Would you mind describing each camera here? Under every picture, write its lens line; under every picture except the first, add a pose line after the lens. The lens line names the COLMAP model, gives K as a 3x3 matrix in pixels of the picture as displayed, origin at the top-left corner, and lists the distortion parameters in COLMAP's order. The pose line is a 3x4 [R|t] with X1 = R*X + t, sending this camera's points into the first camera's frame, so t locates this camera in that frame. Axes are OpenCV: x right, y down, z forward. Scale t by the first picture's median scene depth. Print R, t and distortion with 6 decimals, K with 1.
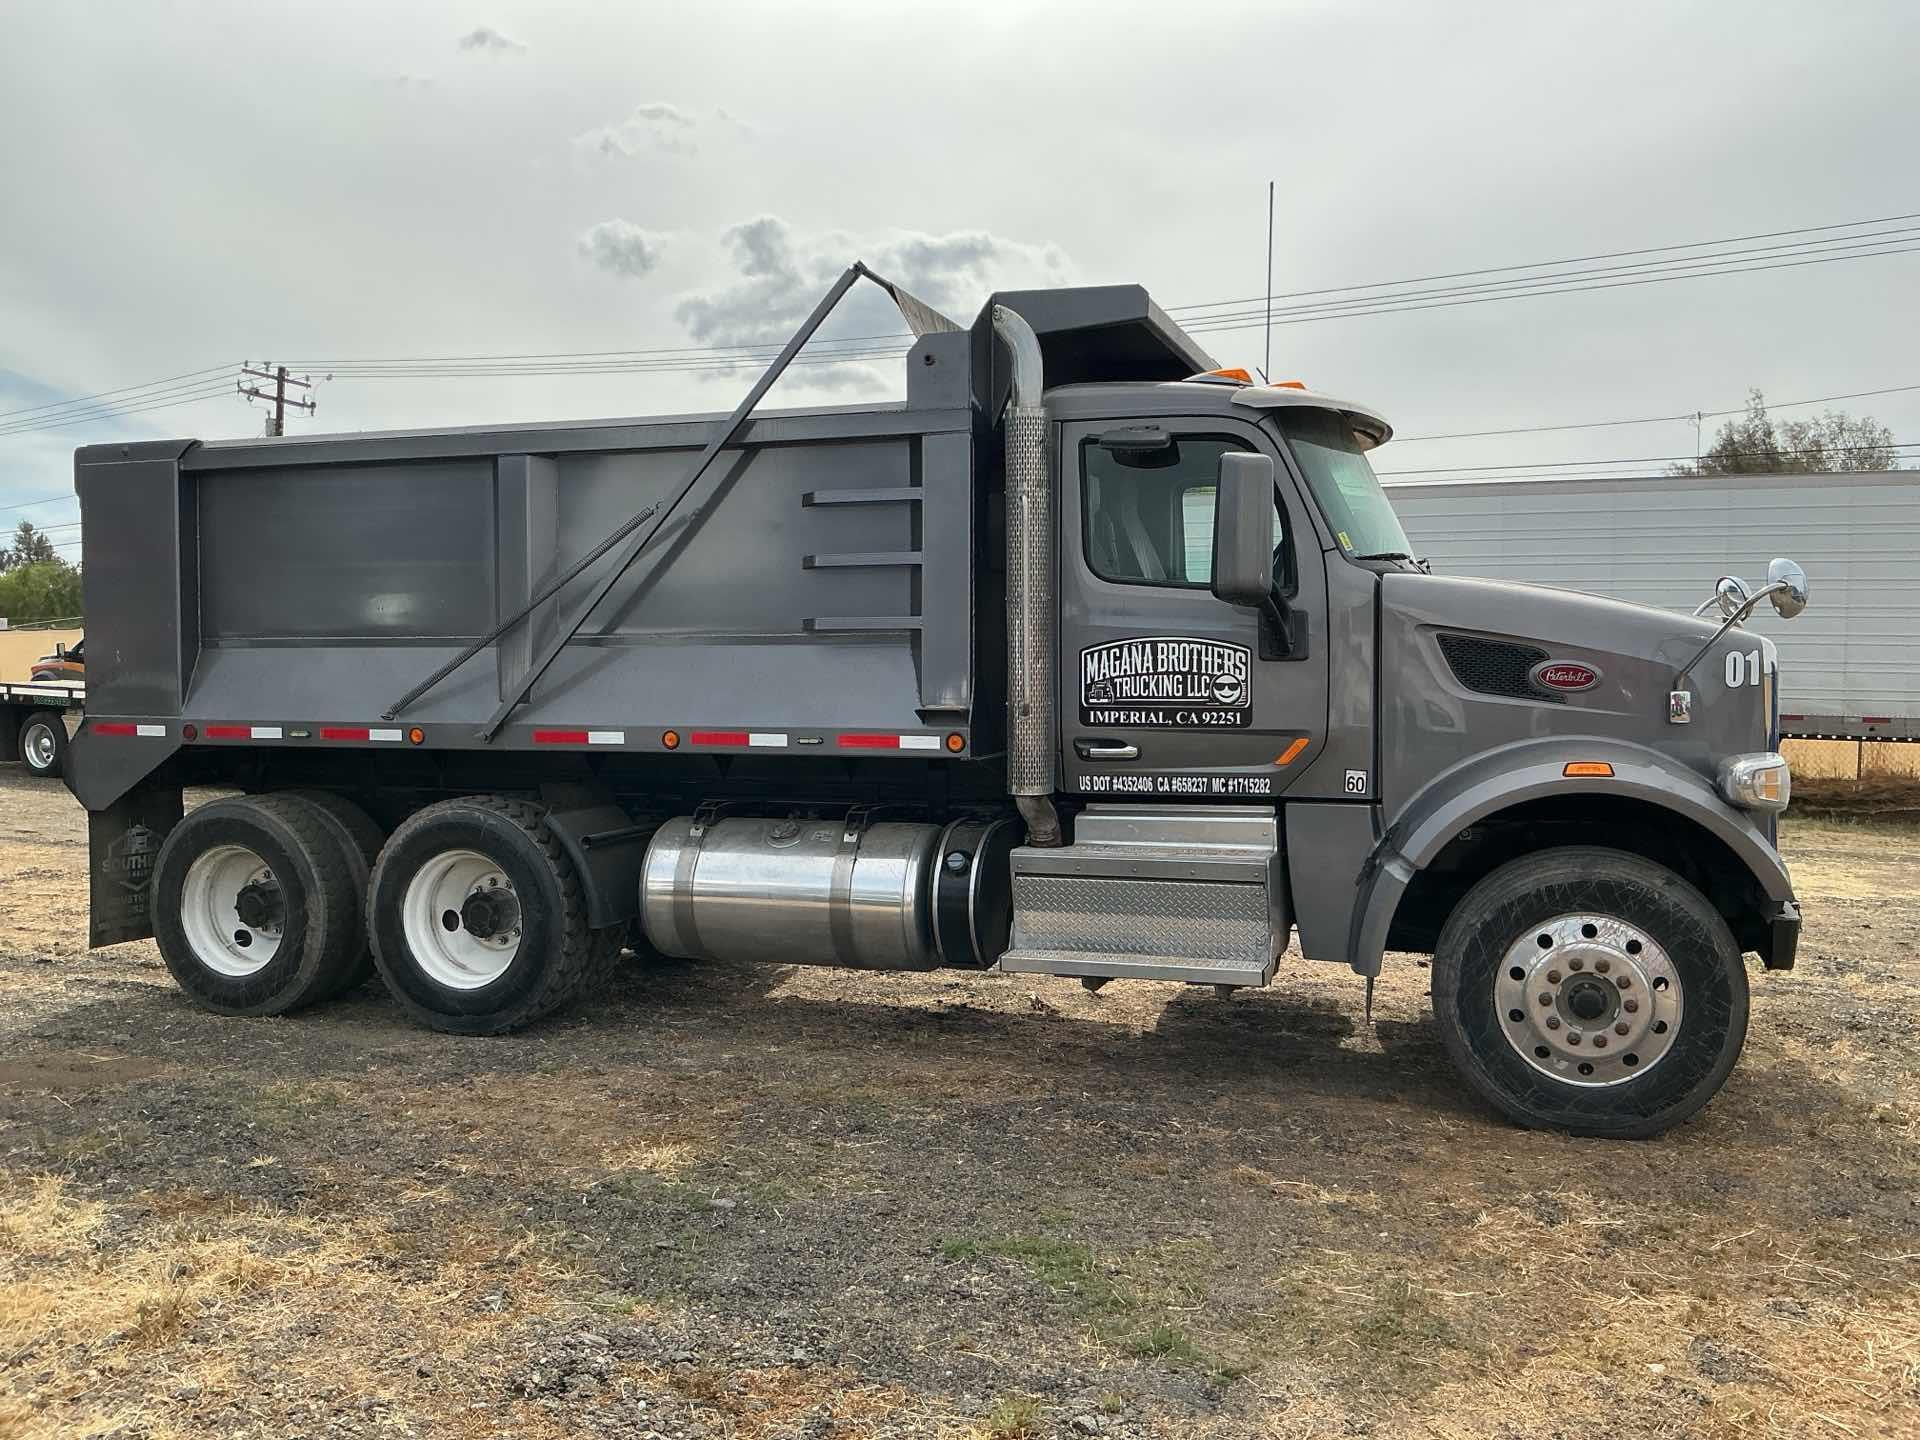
lens RADIAL K [[1593.8, 0, 956.1], [0, 1593.8, 713.6], [0, 0, 1]] dist [0.128129, -0.283852]
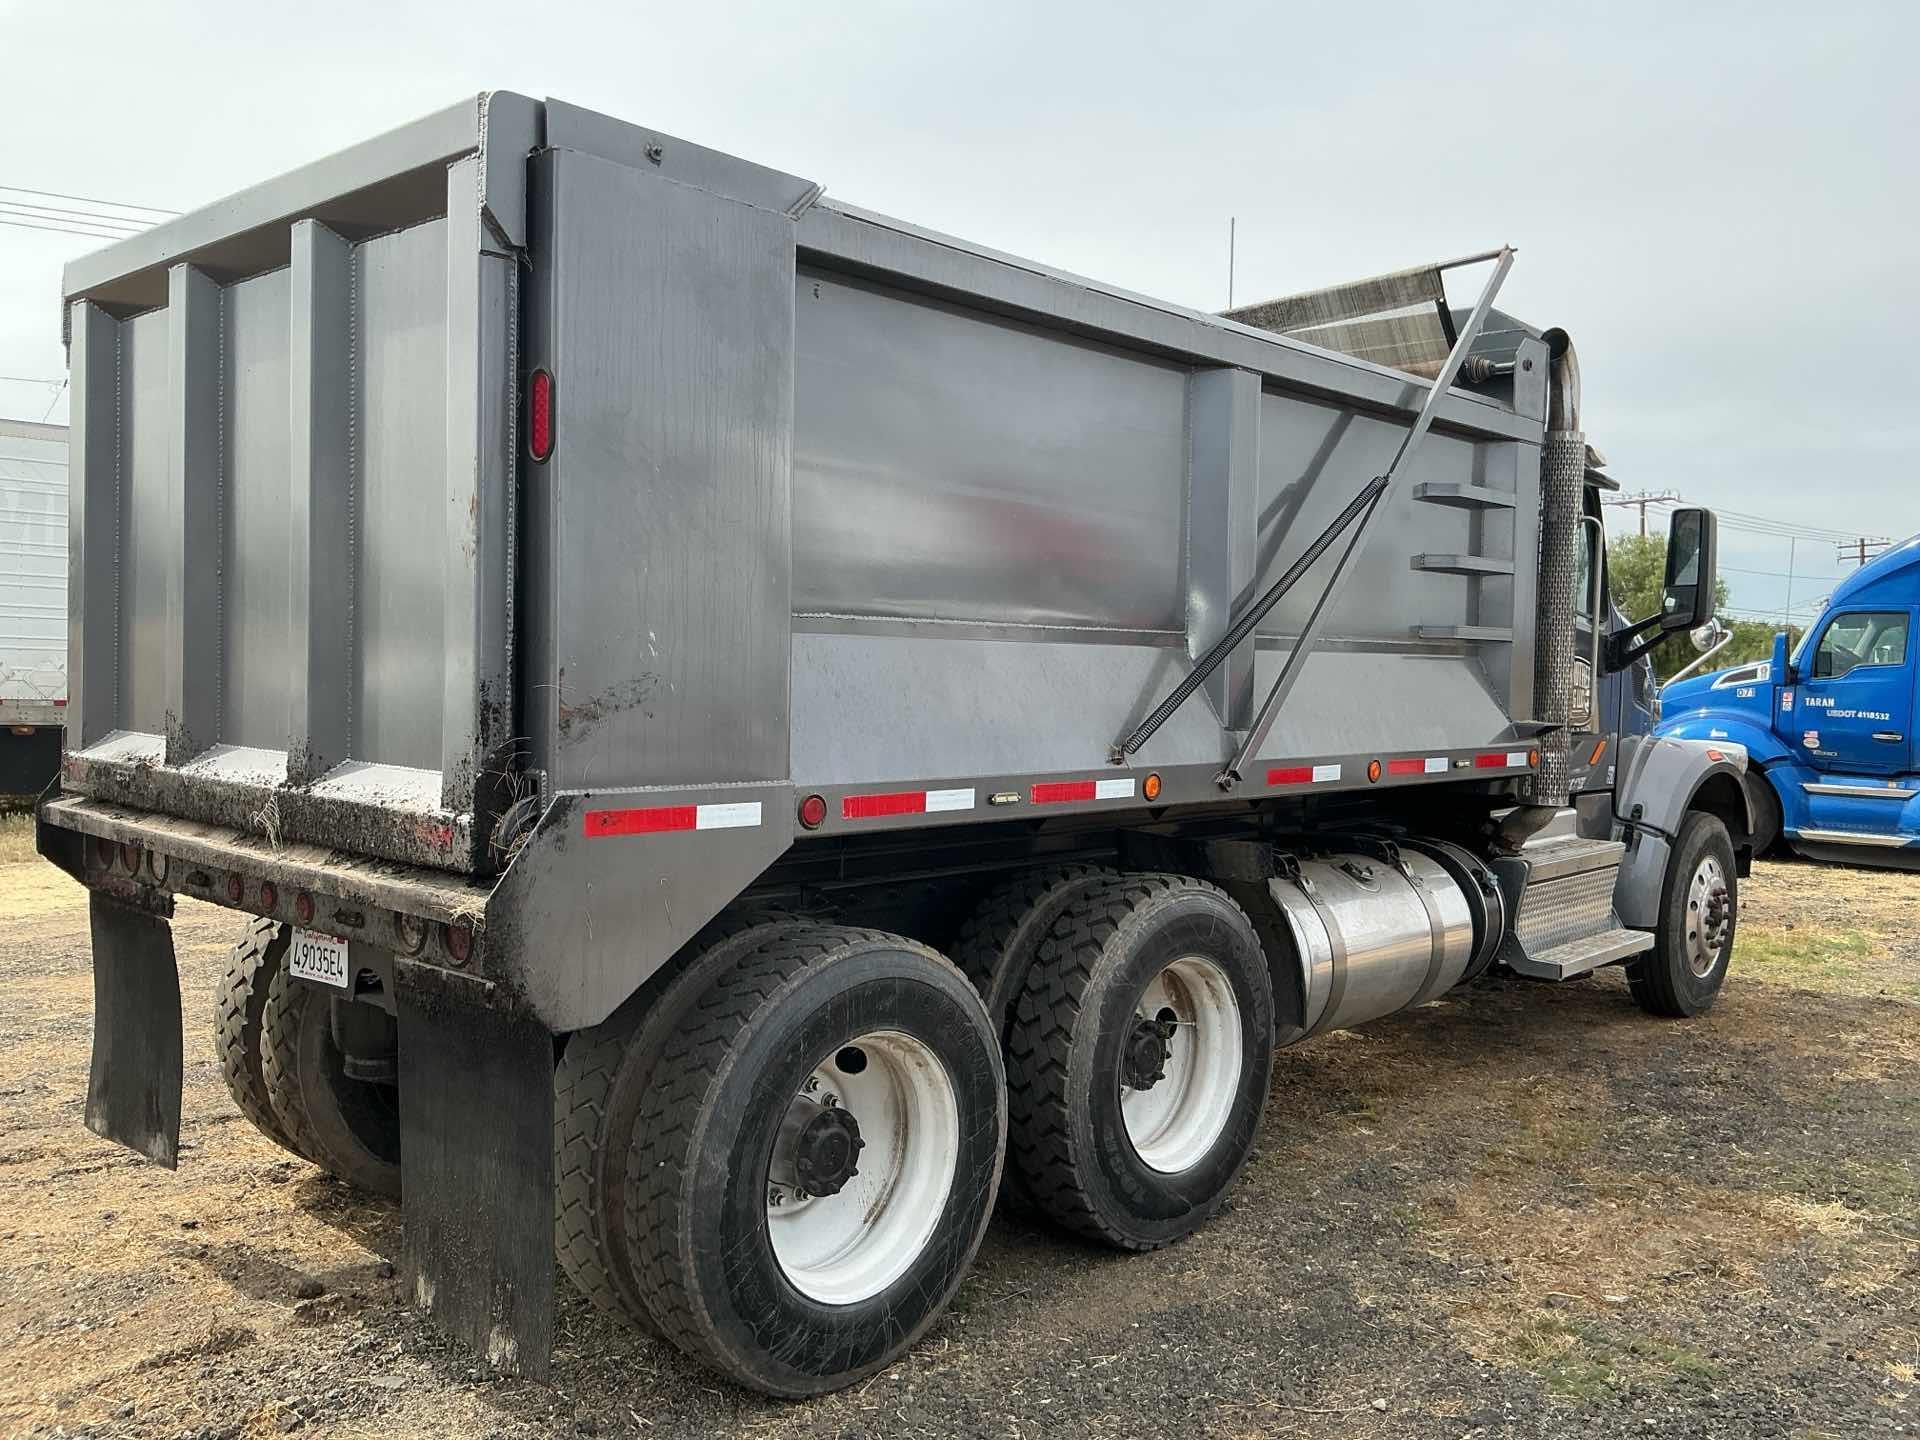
lens RADIAL K [[1593.8, 0, 956.1], [0, 1593.8, 713.6], [0, 0, 1]] dist [0.128129, -0.283852]
pose [[0.419889, -0.012565, 0.907488, -1.071541], [0.023205, 0.999726, 0.003106, -0.020926], [-0.907279, 0.019754, 0.420066, 0.944562]]
